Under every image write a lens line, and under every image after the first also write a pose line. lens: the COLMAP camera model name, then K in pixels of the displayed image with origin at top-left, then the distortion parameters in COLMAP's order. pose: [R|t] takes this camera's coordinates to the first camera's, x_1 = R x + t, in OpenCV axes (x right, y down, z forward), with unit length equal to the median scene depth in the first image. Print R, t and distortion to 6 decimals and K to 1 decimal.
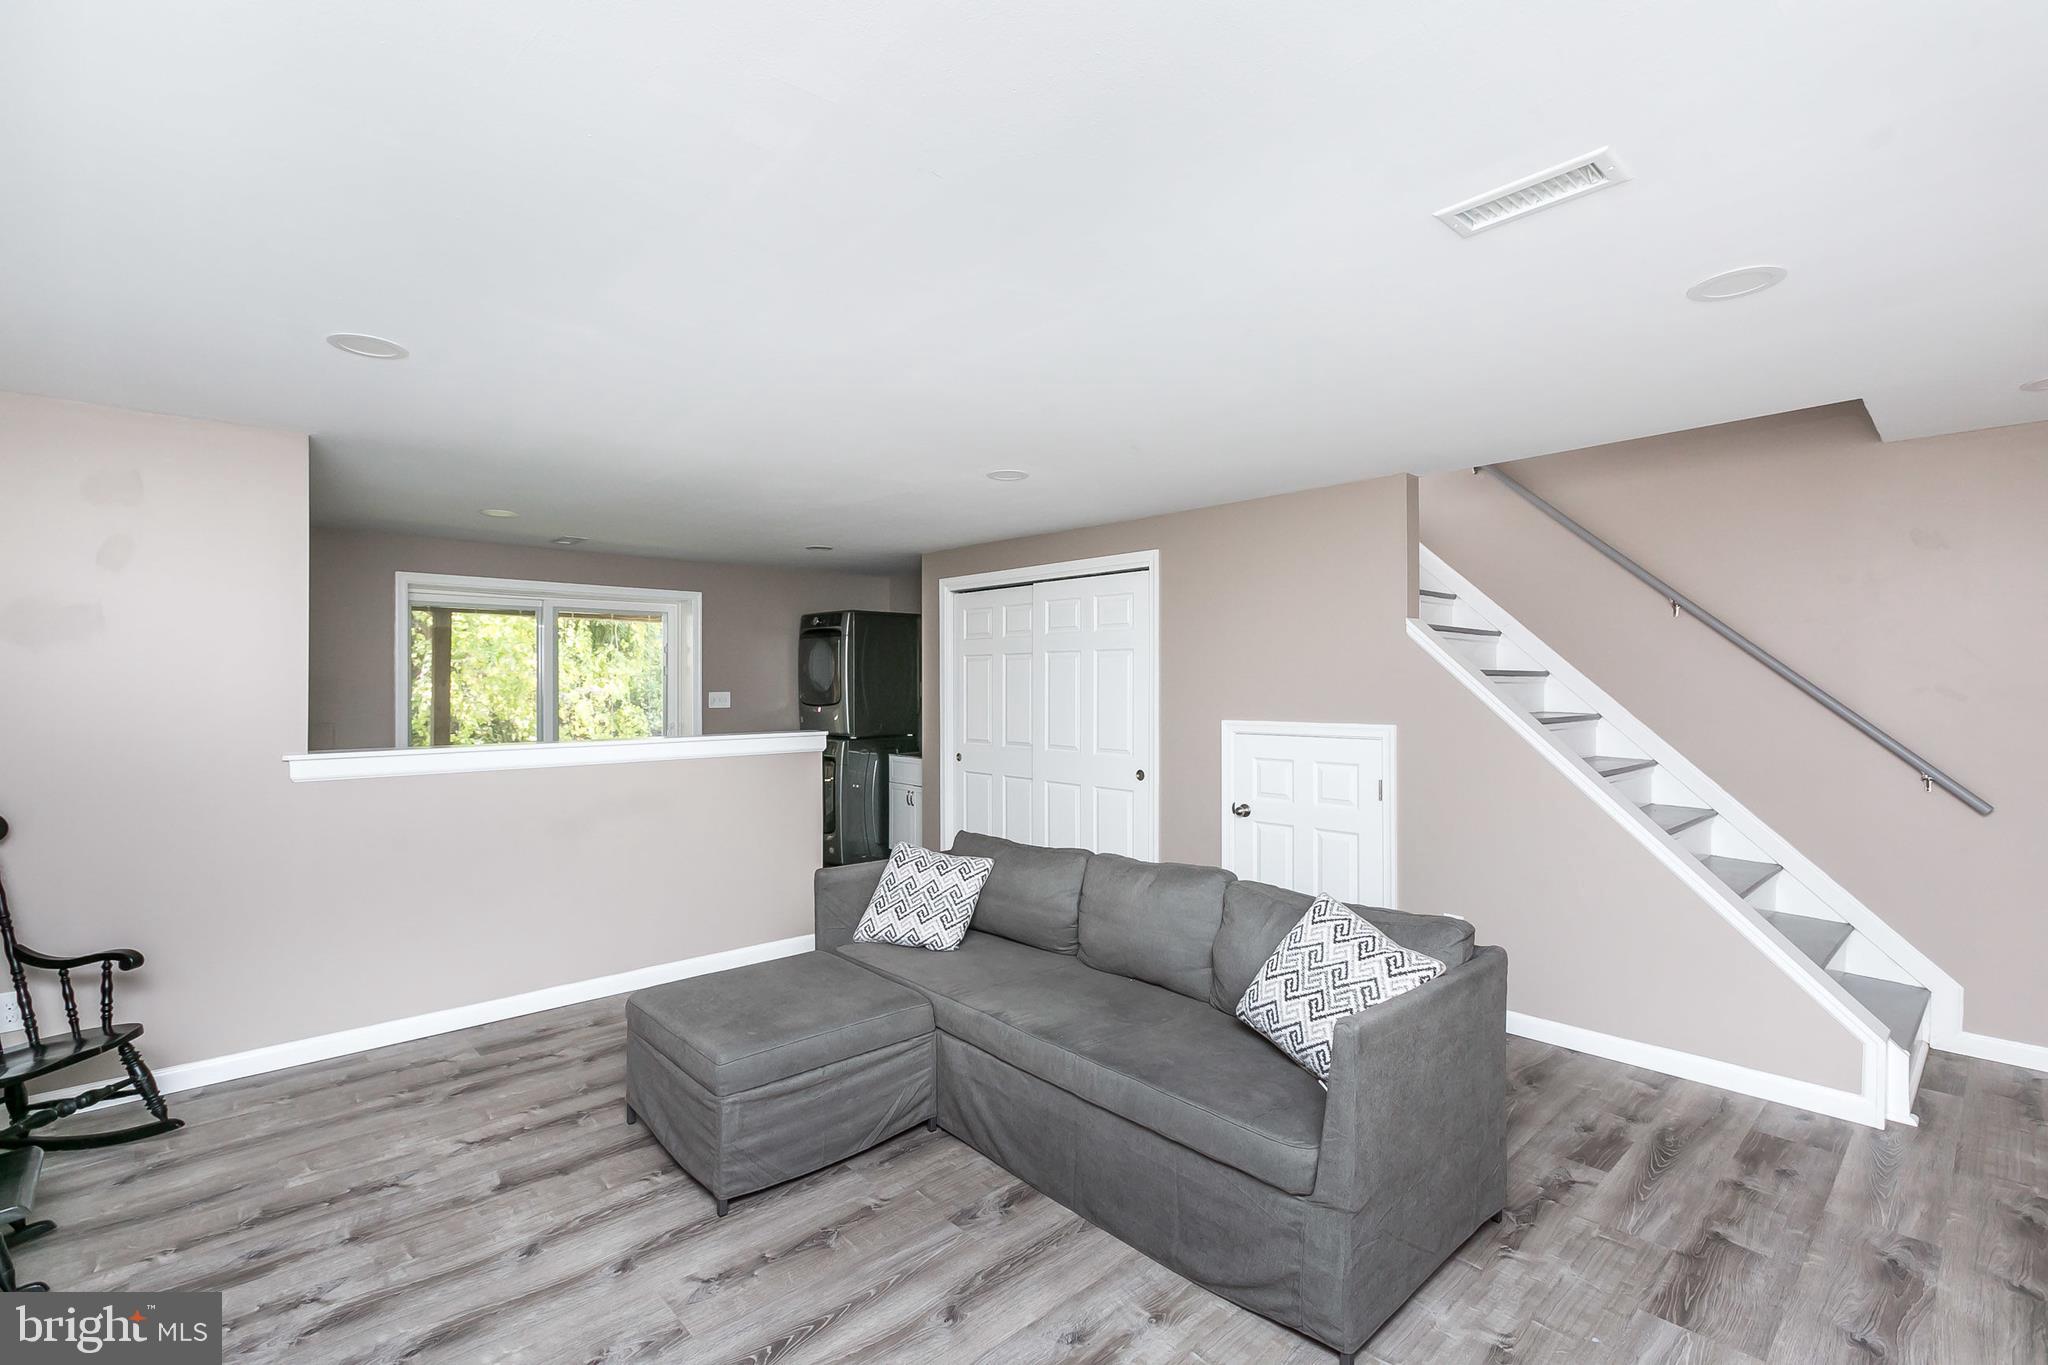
lens RADIAL K [[935.1, 0, 1017.8], [0, 935.1, 686.1], [0, 0, 1]] dist [-0.007966, 0.001439]
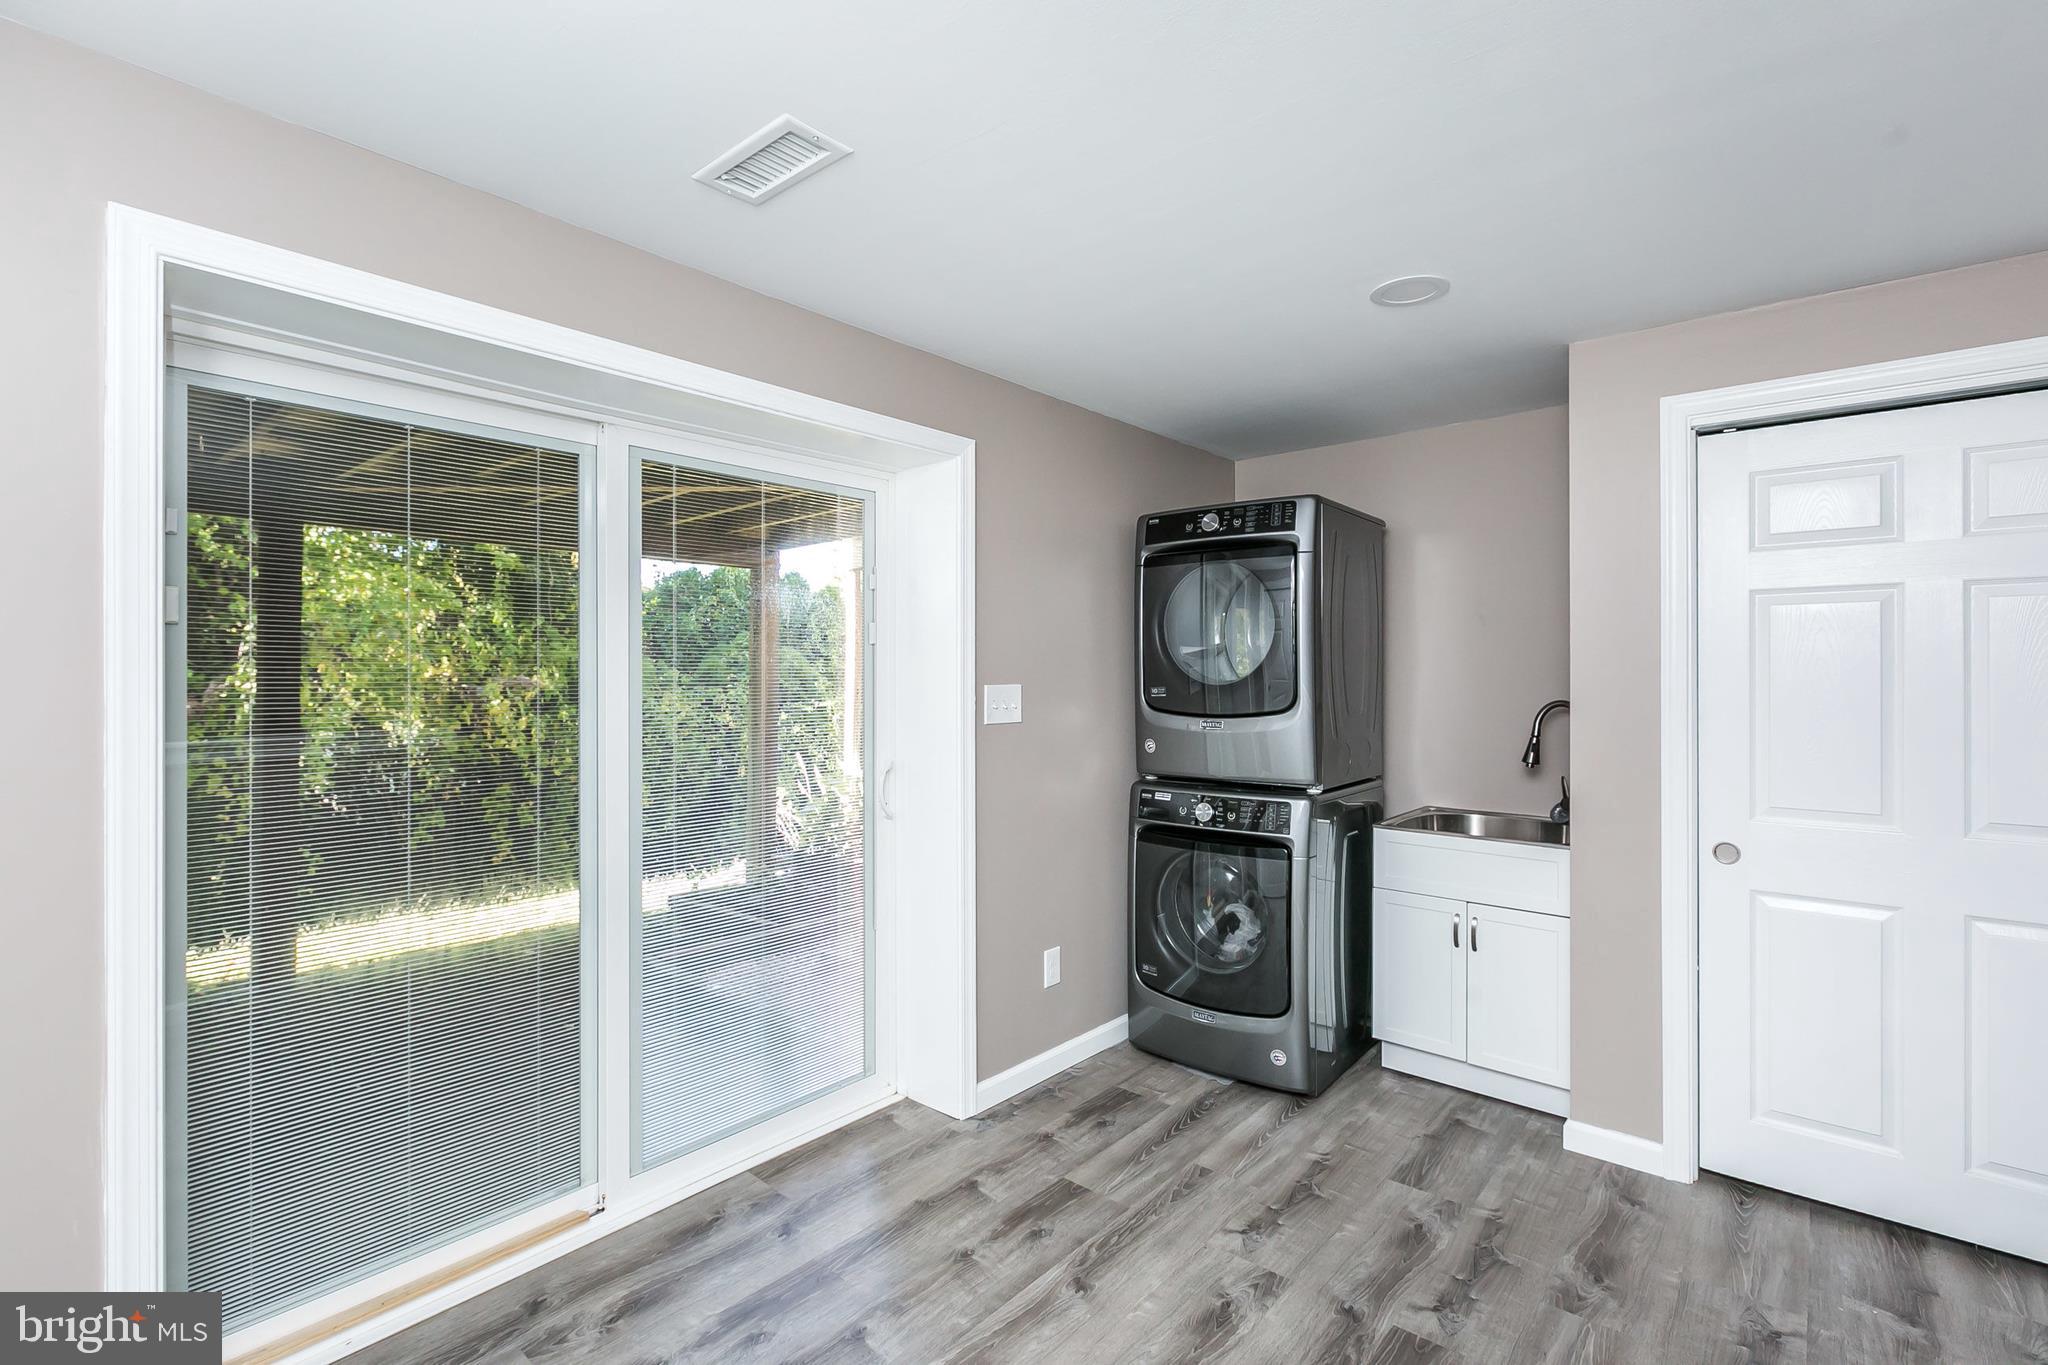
lens RADIAL K [[935.1, 0, 989.1], [0, 935.1, 686.4], [0, 0, 1]] dist [-0.007966, 0.001439]
pose [[0.994280, 0.004342, 0.106715, -0.370940], [-0.004818, 0.999980, 0.004207, 0.005806], [-0.106695, -0.004697, 0.994281, 0.585916]]
